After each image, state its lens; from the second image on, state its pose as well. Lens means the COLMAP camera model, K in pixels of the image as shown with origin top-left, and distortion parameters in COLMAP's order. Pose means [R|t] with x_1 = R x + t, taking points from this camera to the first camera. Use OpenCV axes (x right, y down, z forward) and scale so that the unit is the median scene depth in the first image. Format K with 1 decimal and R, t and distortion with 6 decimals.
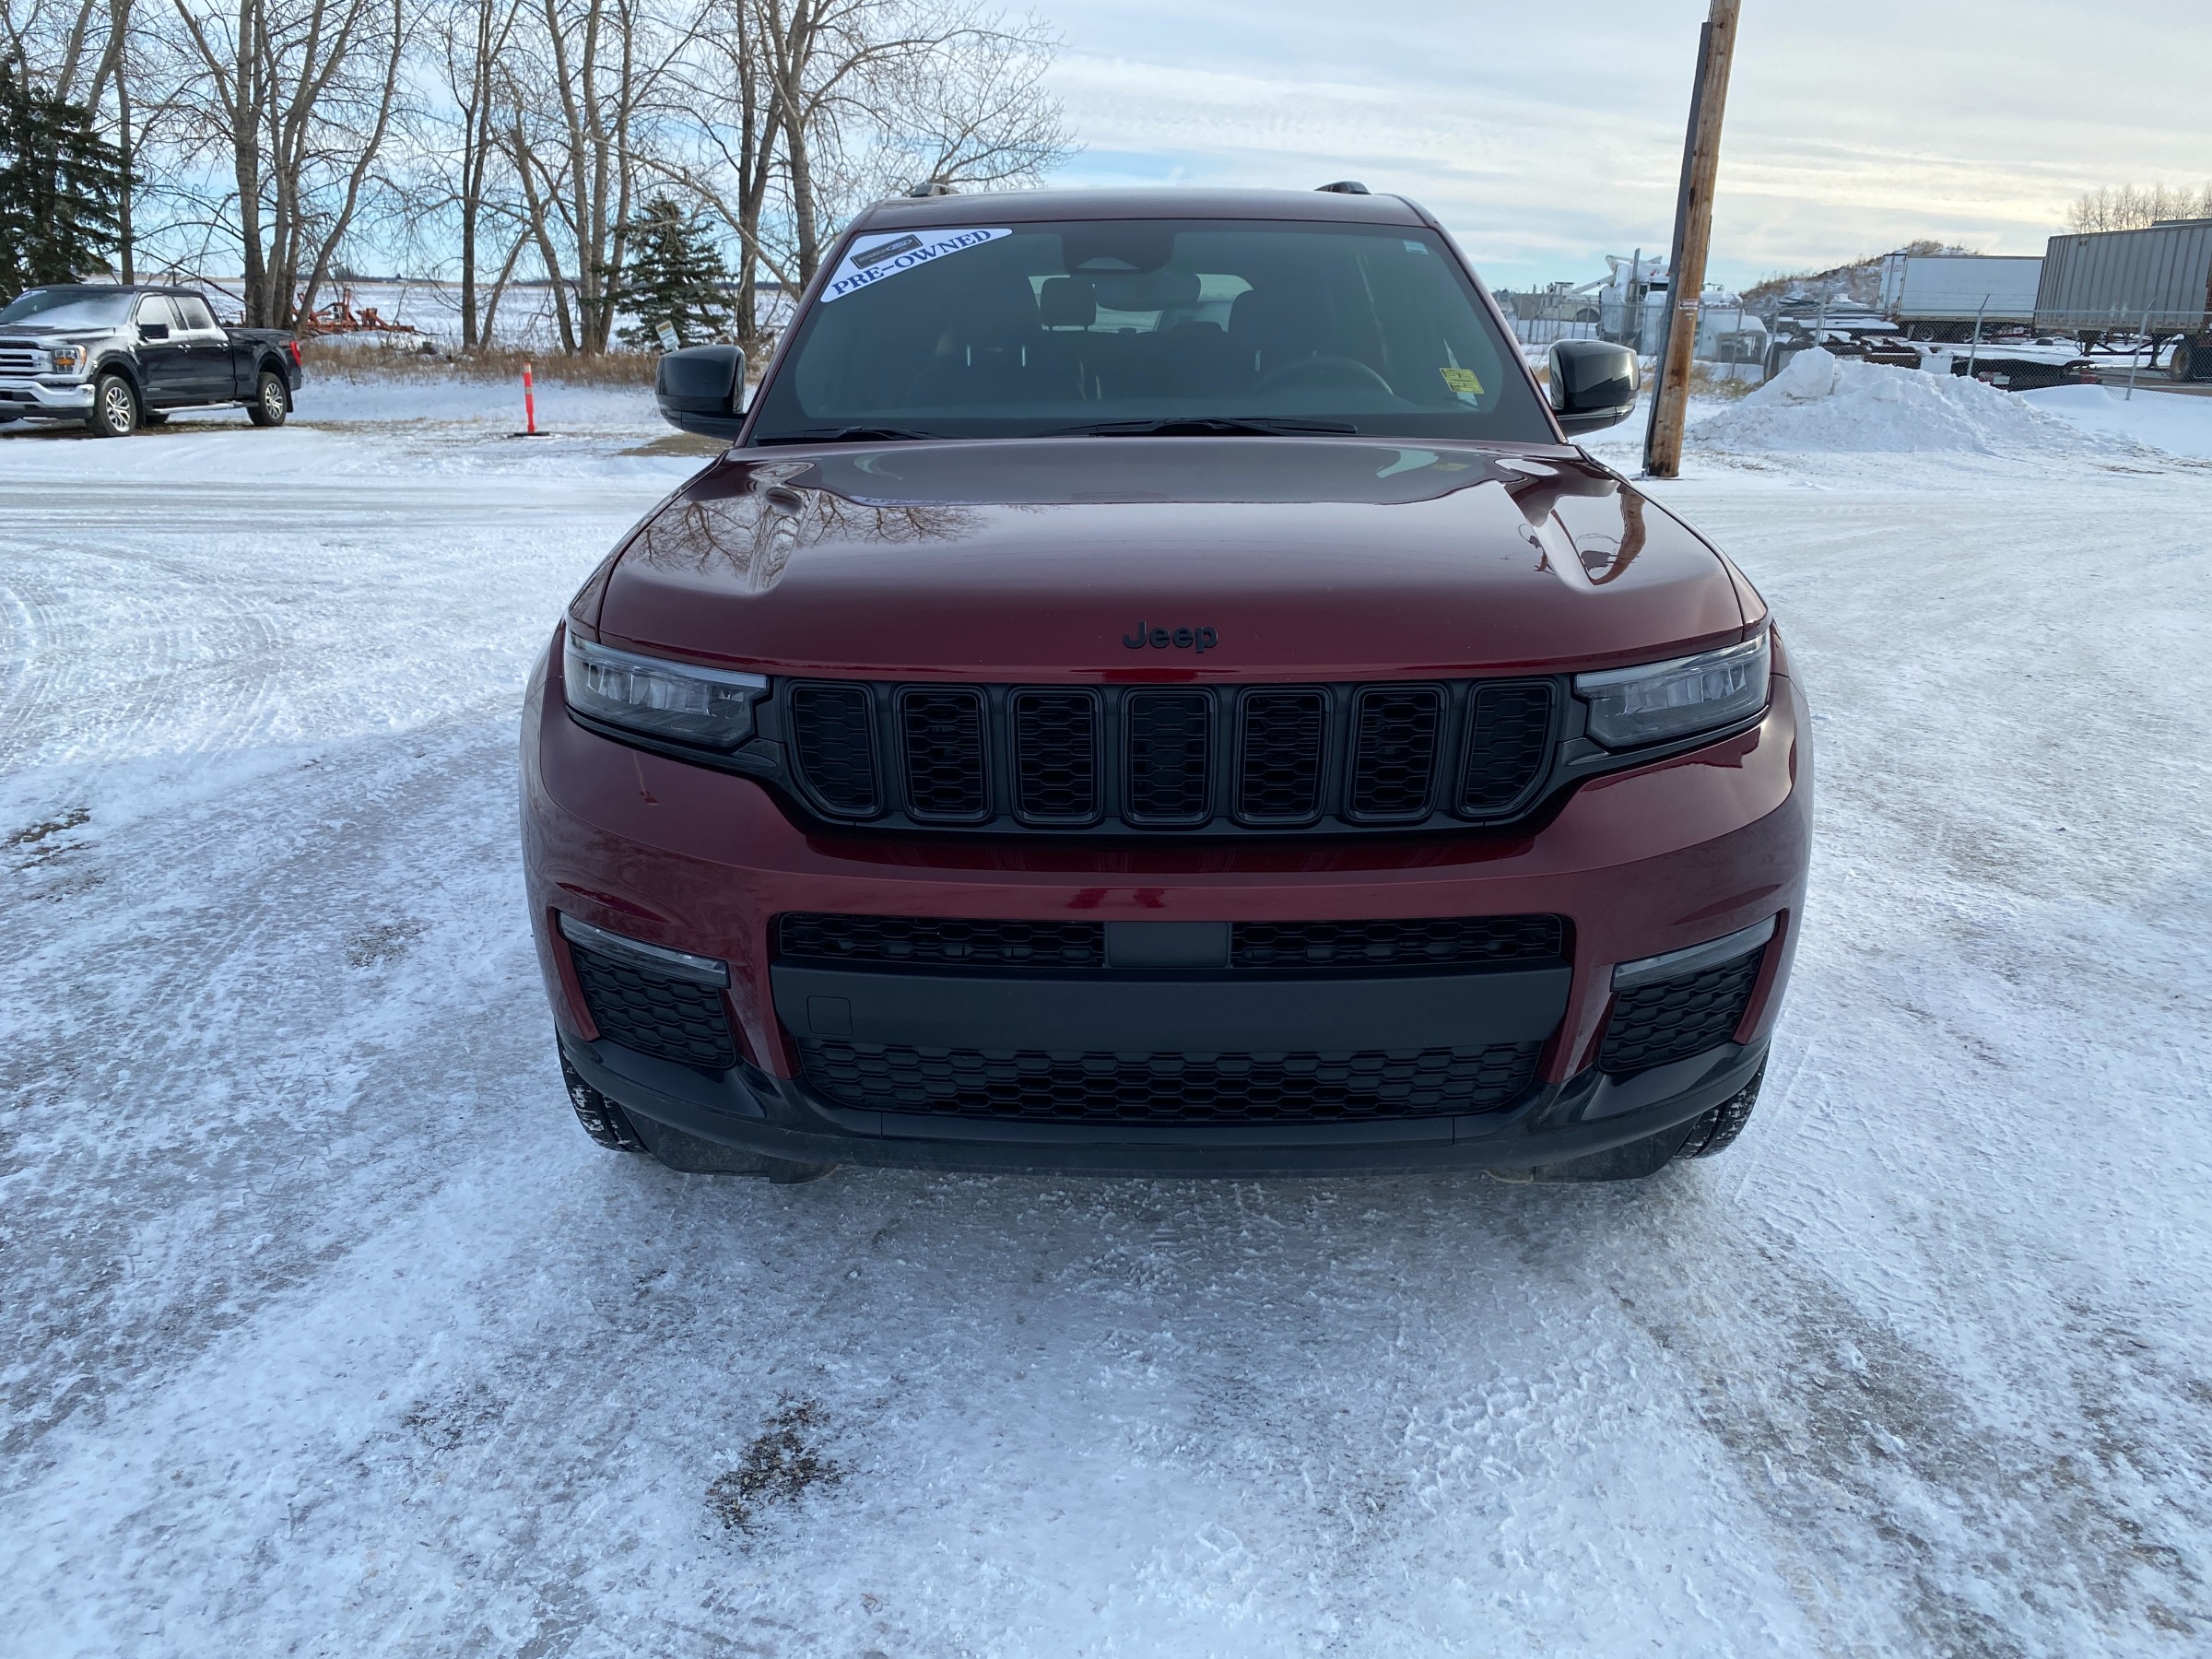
lens RADIAL K [[1686.7, 0, 1086.0], [0, 1686.7, 820.2], [0, 0, 1]] dist [0.018794, -0.009416]
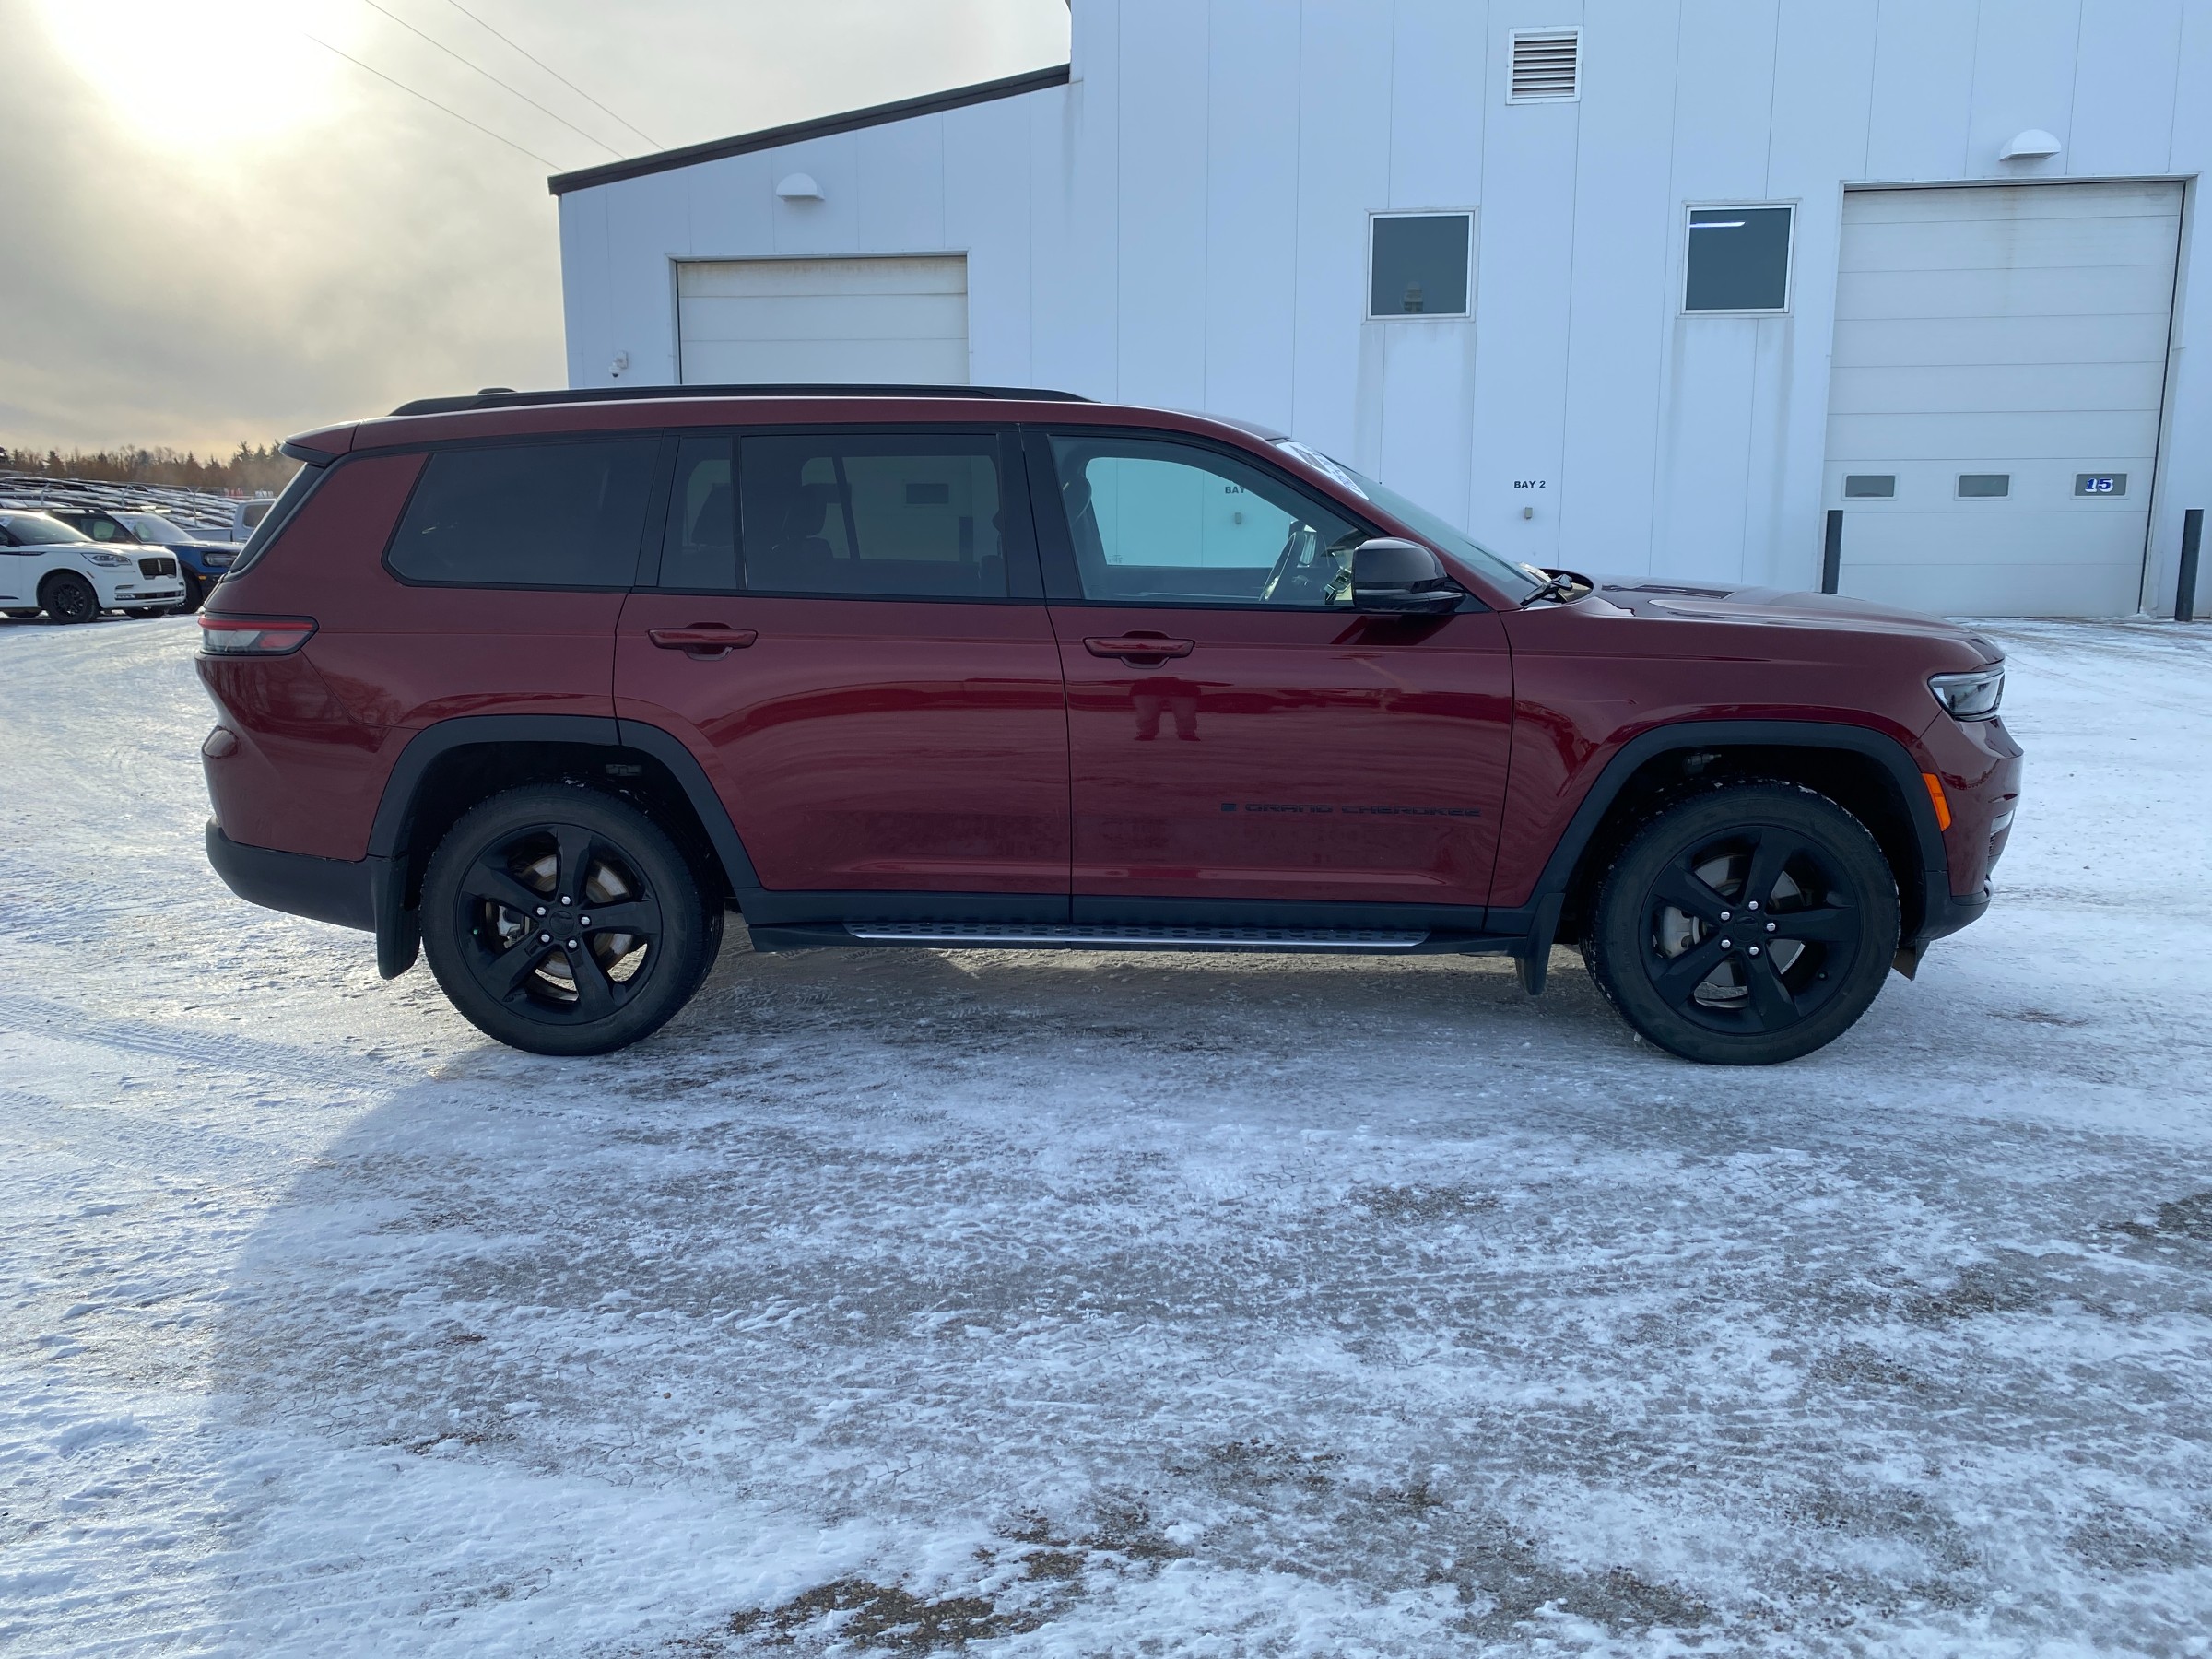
lens RADIAL K [[1686.7, 0, 1078.1], [0, 1686.7, 825.5], [0, 0, 1]] dist [0.018794, -0.009416]
pose [[0.033189, -0.202373, 0.978746, -1.346661], [0.291855, 0.938564, 0.184168, -0.357299], [-0.955887, 0.279539, 0.090214, 1.117856]]
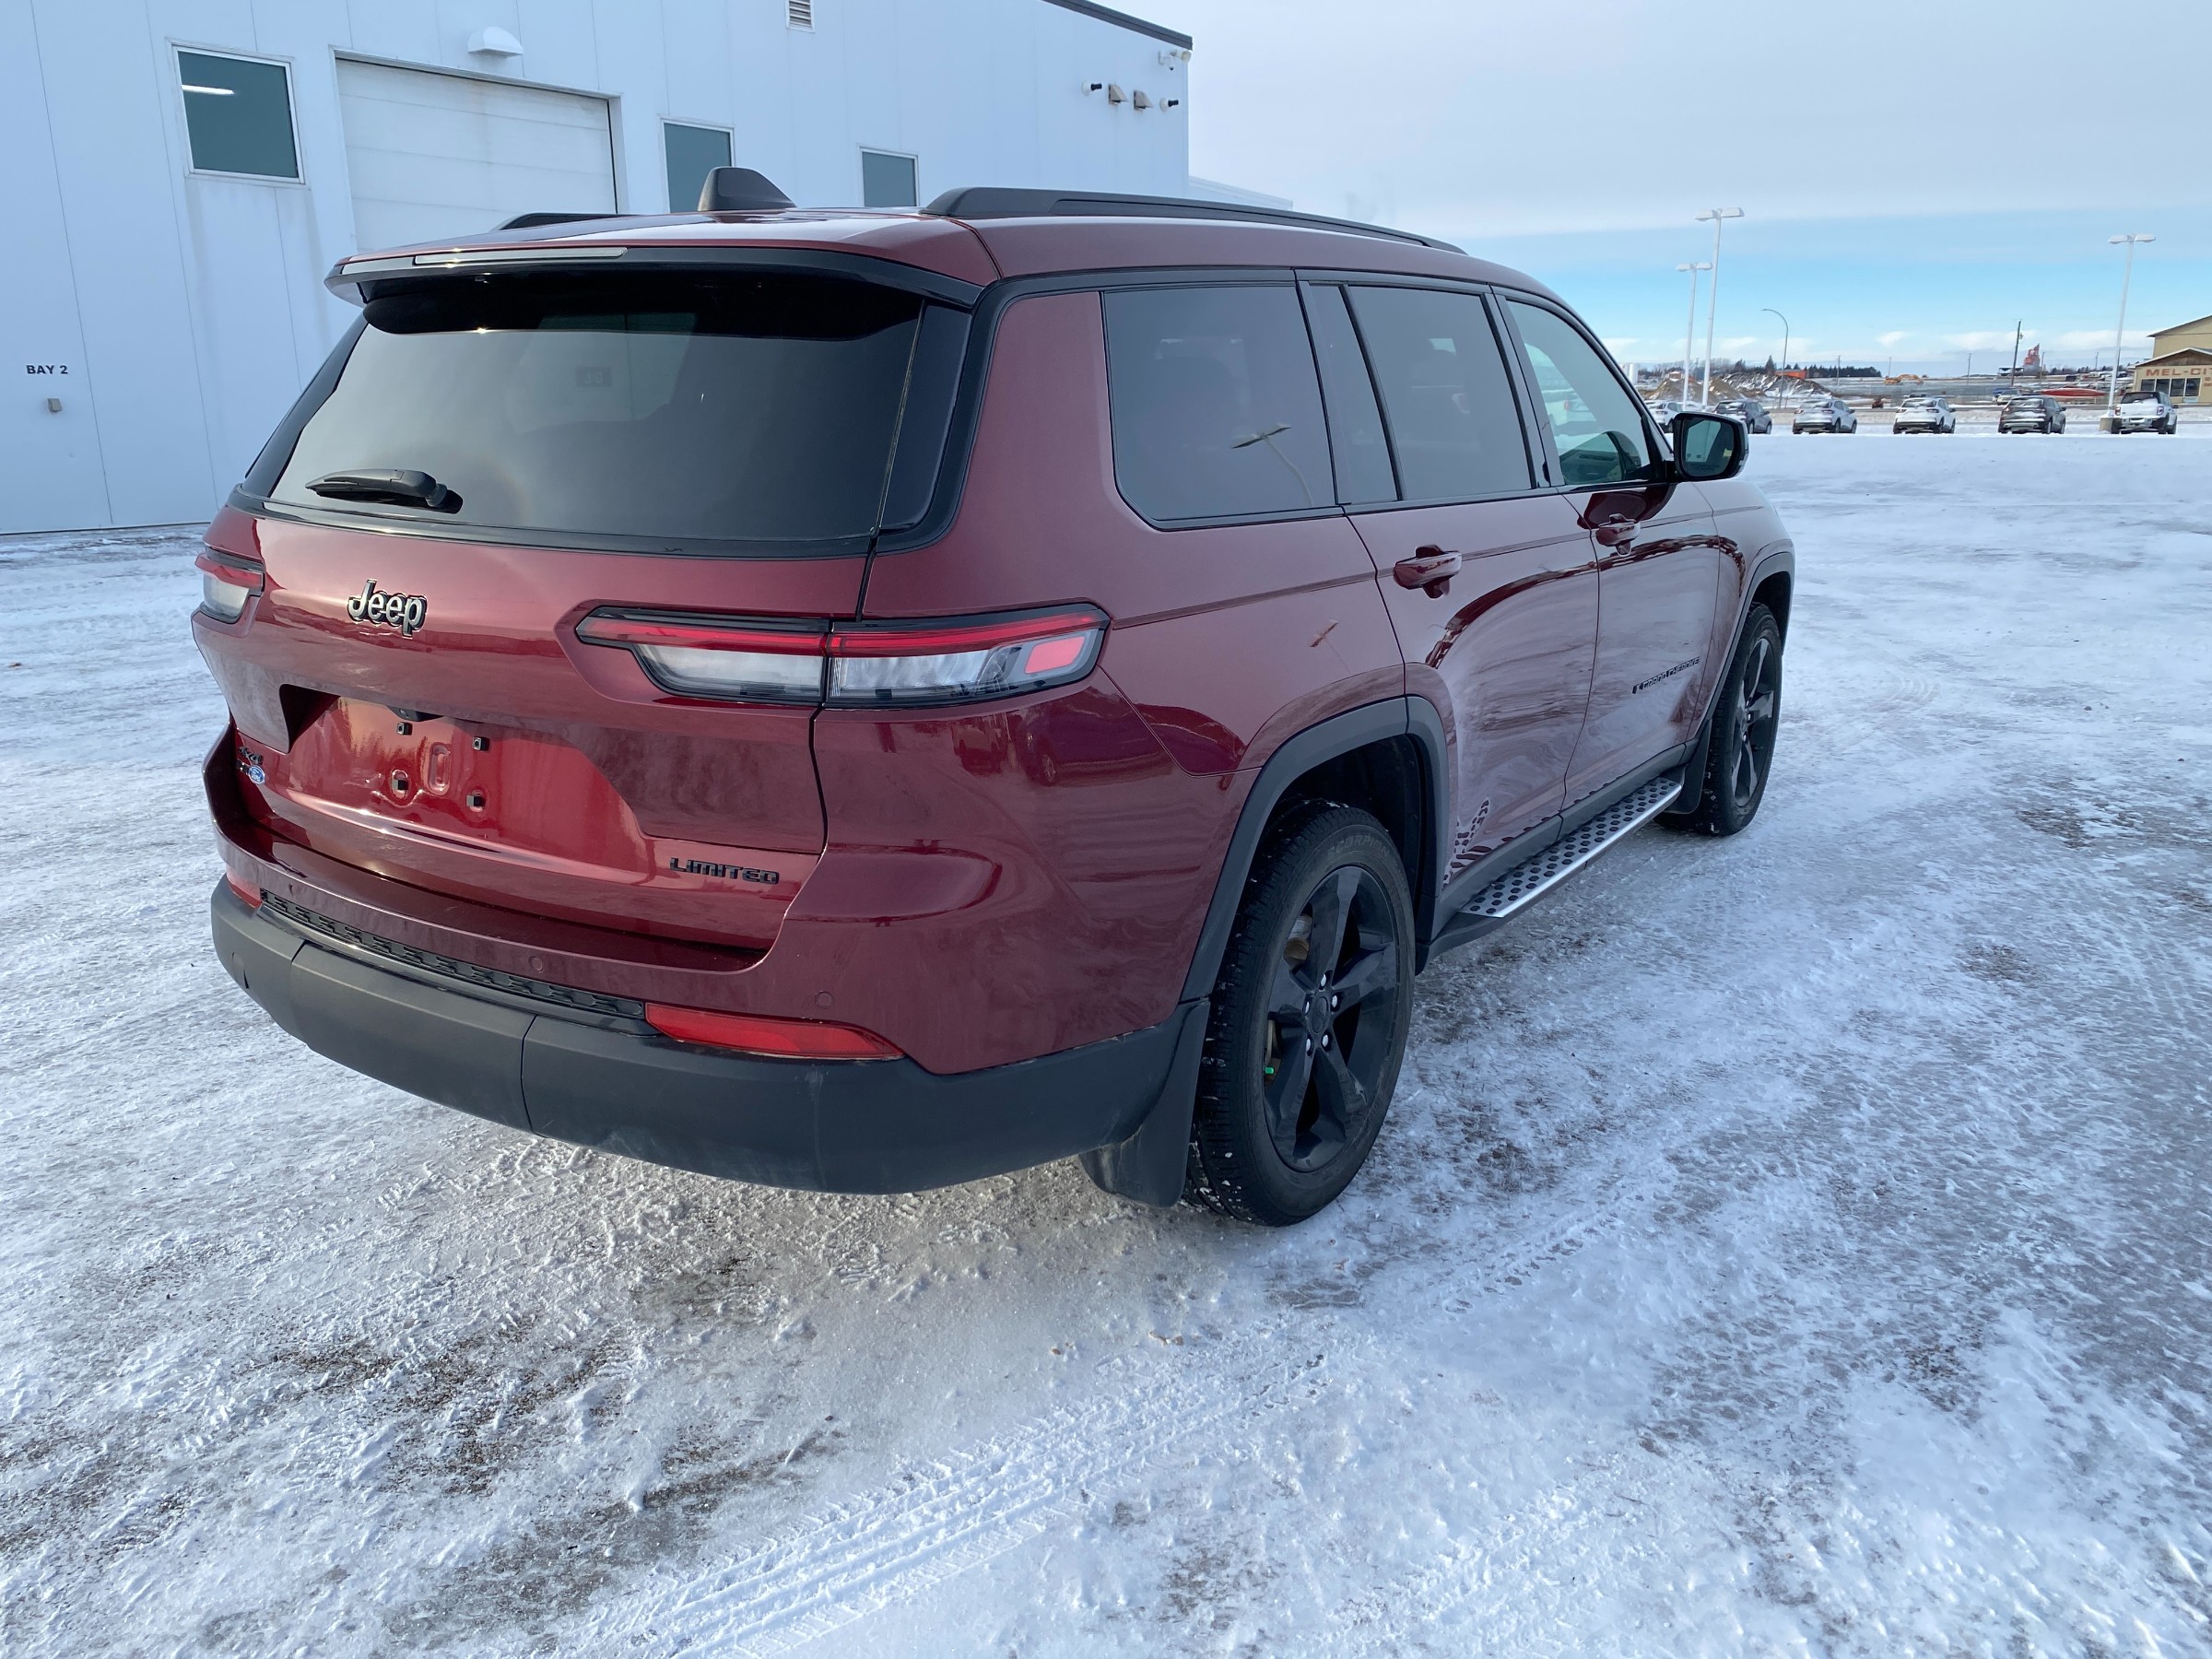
lens RADIAL K [[1686.7, 0, 1088.8], [0, 1686.7, 821.6], [0, 0, 1]] dist [0.018794, -0.009416]
pose [[-0.842232, -0.143454, 0.519680, -0.509755], [0.150605, 0.862964, 0.482298, -0.664224], [-0.517652, 0.484473, -0.705211, 2.175525]]
